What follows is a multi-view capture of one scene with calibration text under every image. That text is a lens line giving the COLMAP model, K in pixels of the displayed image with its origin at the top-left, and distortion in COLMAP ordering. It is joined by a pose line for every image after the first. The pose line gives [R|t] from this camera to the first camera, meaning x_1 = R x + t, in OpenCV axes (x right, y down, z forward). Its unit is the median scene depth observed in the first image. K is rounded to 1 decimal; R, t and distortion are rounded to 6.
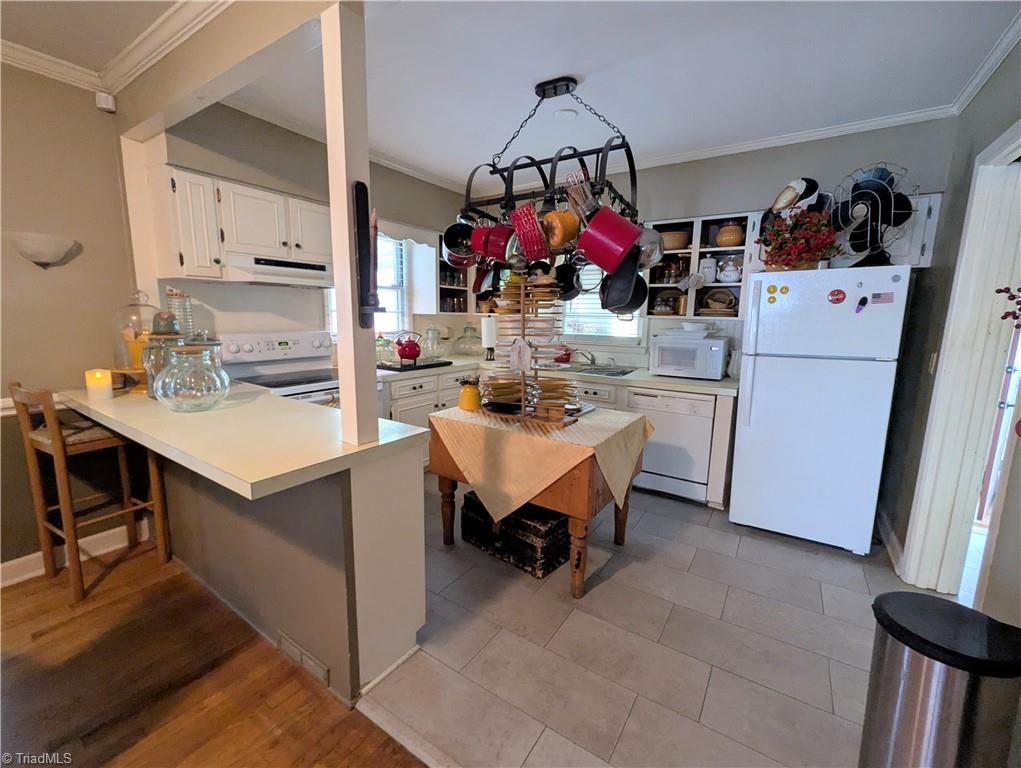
lens RADIAL K [[424.7, 0, 515.3], [0, 424.7, 383.3], [0, 0, 1]] dist [0.000873, -0.000876]
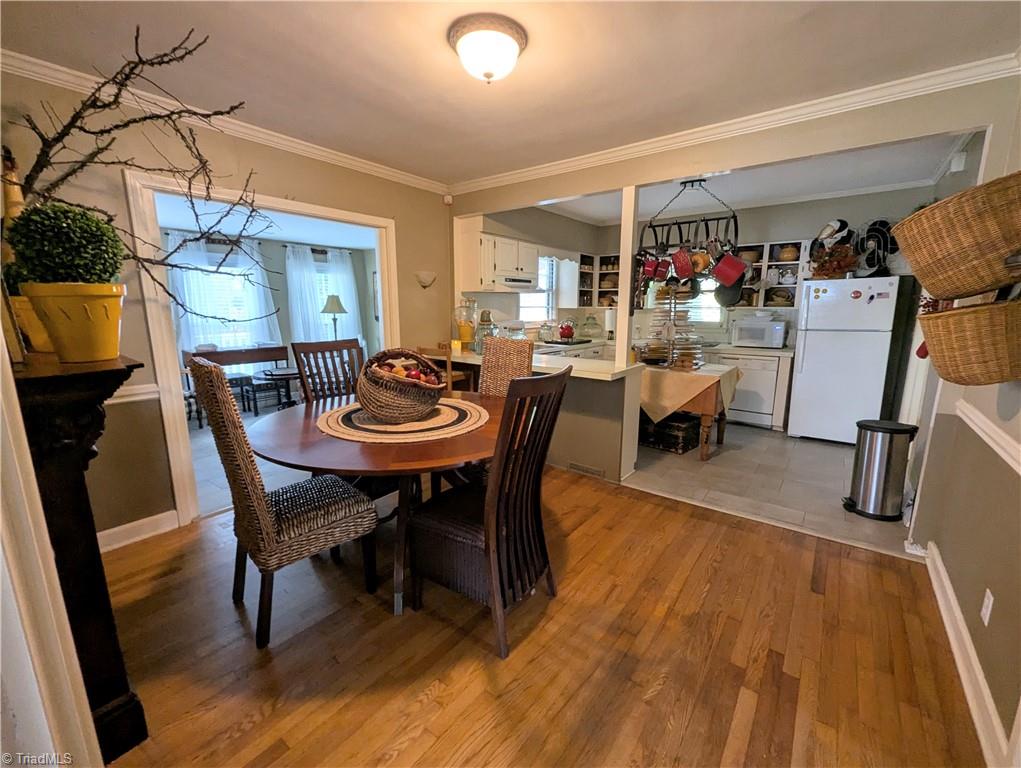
lens RADIAL K [[424.7, 0, 515.3], [0, 424.7, 383.3], [0, 0, 1]] dist [0.000873, -0.000876]
pose [[0.997058, -0.003109, -0.076582, -0.400719], [0.004663, 0.999787, 0.020112, 0.093011], [0.076503, -0.020410, 0.996860, -0.677139]]
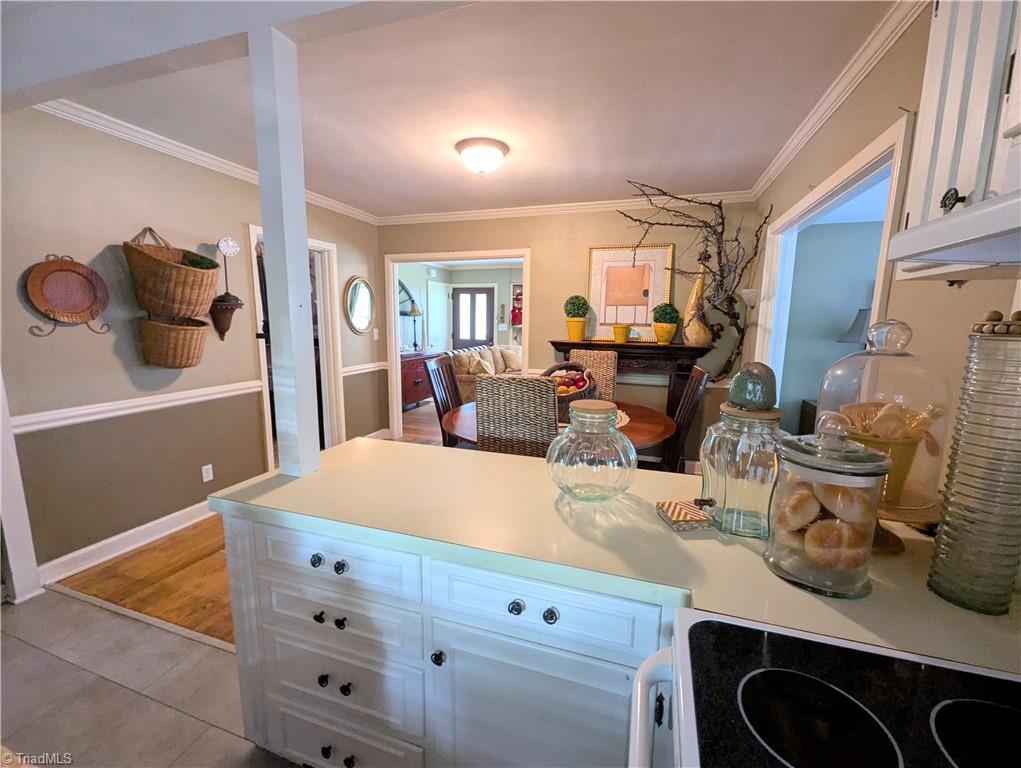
lens RADIAL K [[424.7, 0, 515.3], [0, 424.7, 383.3], [0, 0, 1]] dist [0.000873, -0.000876]
pose [[-0.965227, 0.005548, -0.261353, -0.308708], [-0.075645, 0.951073, 0.299564, -0.200433], [0.250228, 0.308918, -0.917582, 1.026008]]
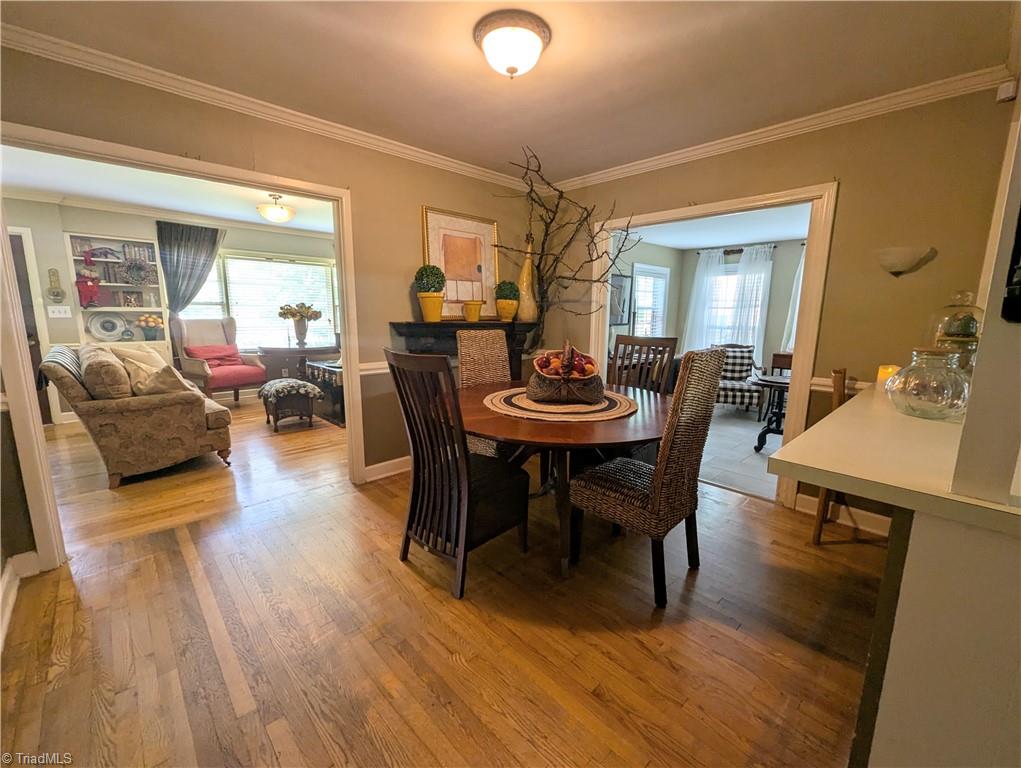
lens RADIAL K [[424.7, 0, 515.3], [0, 424.7, 383.3], [0, 0, 1]] dist [0.000873, -0.000876]
pose [[-0.230749, 0.140018, -0.962886, 0.216385], [-0.174701, 0.967549, 0.182562, -0.012853], [0.957202, 0.210343, -0.198799, 0.214292]]
